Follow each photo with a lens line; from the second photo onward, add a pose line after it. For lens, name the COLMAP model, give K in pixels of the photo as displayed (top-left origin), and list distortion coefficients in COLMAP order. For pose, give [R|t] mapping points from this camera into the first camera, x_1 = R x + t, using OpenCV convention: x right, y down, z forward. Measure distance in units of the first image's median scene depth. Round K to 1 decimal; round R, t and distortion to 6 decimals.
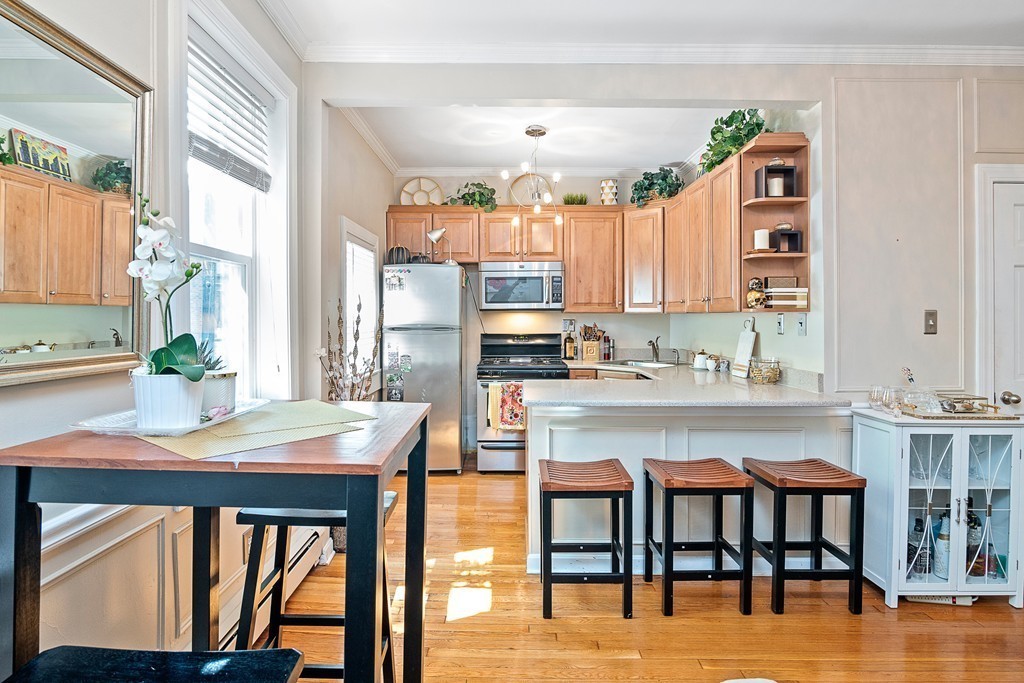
lens RADIAL K [[518.3, 0, 521.9], [0, 518.3, 321.1], [0, 0, 1]] dist [-0.011823, -0.002627]
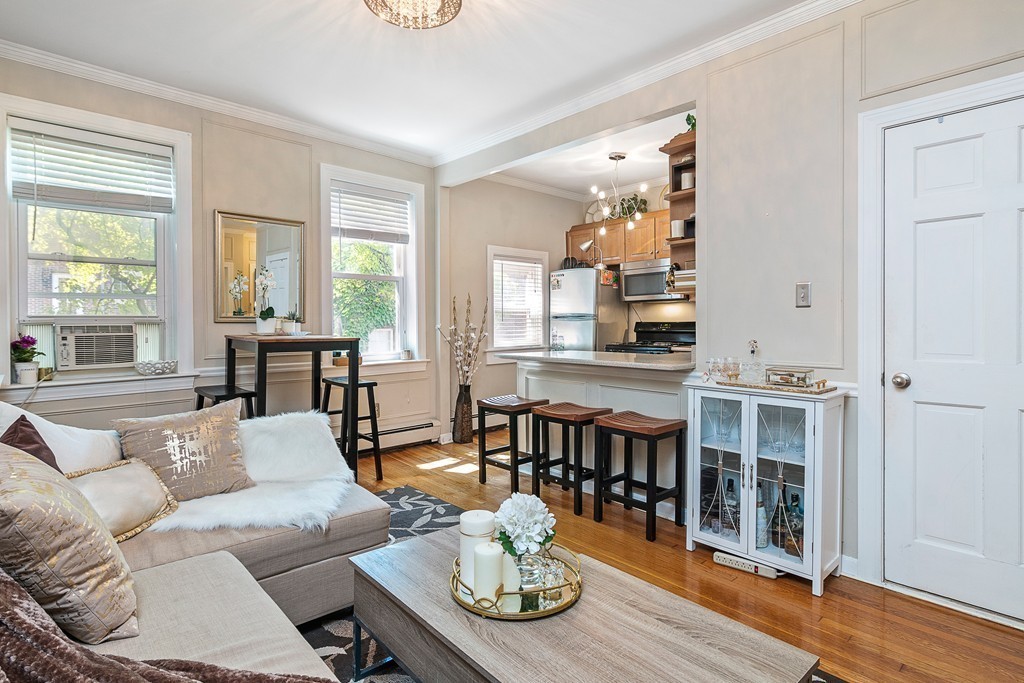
lens RADIAL K [[518.3, 0, 511.0], [0, 518.3, 323.8], [0, 0, 1]] dist [-0.011823, -0.002627]
pose [[0.681297, -0.001925, -0.732005, 1.126248], [0.000219, 0.999997, -0.002426, 0.057685], [0.732007, 0.001492, 0.681295, -0.051302]]
